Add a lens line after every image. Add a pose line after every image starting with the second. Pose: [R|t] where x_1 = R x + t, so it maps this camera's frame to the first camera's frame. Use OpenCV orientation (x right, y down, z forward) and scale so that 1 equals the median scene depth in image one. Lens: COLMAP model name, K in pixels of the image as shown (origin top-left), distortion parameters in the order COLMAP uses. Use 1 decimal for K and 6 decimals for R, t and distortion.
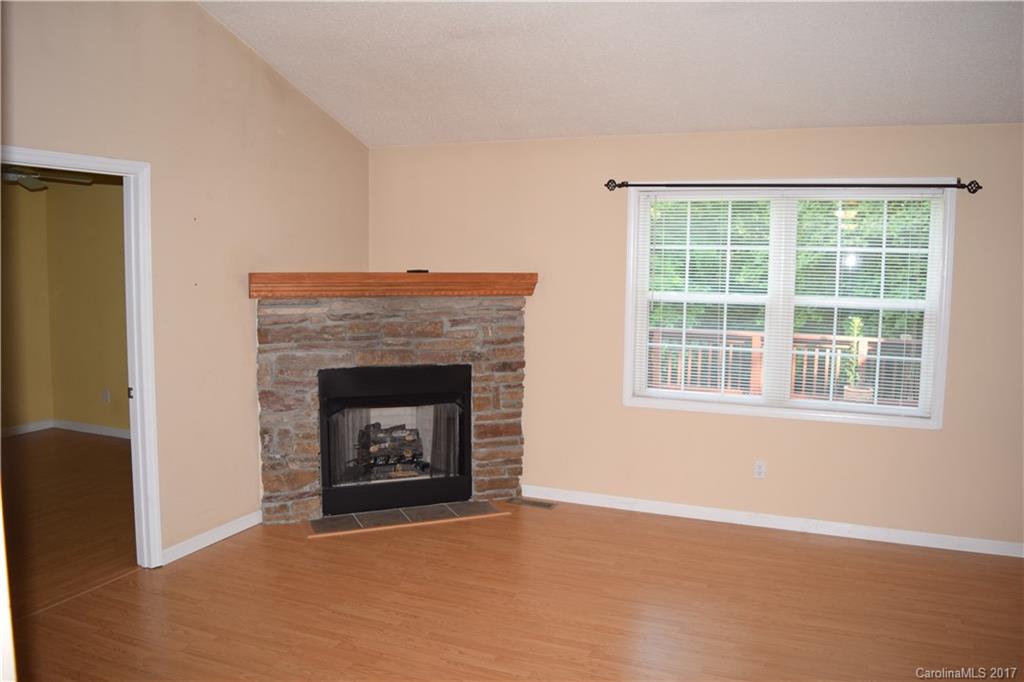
lens RADIAL K [[809.7, 0, 512.0], [0, 809.7, 341.0], [0, 0, 1]] dist [-0.083970, 0.009868]
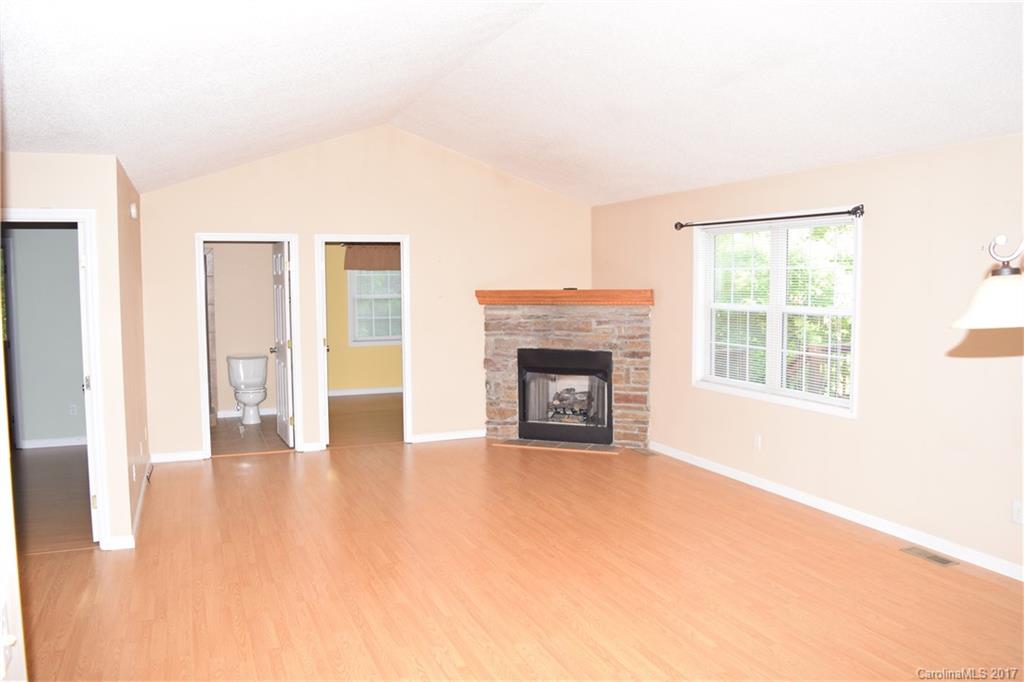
lens RADIAL K [[809.7, 0, 512.0], [0, 809.7, 341.0], [0, 0, 1]] dist [-0.083970, 0.009868]
pose [[0.703467, 0.037330, -0.709747, 0.896649], [-0.055712, 0.998443, -0.002705, 0.024461], [0.708541, 0.041445, 0.704451, -0.174754]]
